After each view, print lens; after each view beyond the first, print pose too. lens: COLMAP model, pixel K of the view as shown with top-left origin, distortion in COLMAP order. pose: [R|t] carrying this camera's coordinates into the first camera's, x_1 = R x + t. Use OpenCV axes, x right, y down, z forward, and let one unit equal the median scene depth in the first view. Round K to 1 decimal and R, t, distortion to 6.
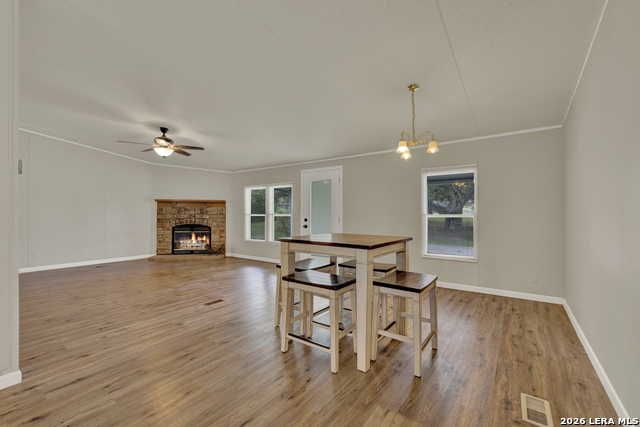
lens RADIAL K [[276.4, 0, 318.0], [0, 276.4, 213.6], [0, 0, 1]] dist [-0.005107, 0.002931]
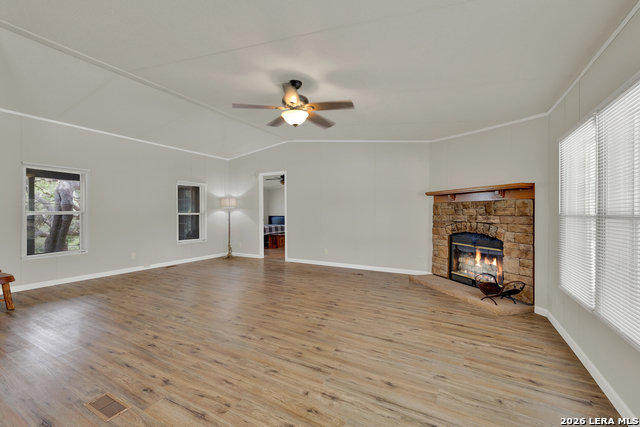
lens RADIAL K [[276.4, 0, 318.1], [0, 276.4, 213.6], [0, 0, 1]] dist [-0.005107, 0.002931]
pose [[0.113359, -0.000520, -0.993554, 0.057185], [-0.001976, 0.999998, -0.000749, 0.000956], [0.993552, 0.002048, 0.113358, 0.625970]]
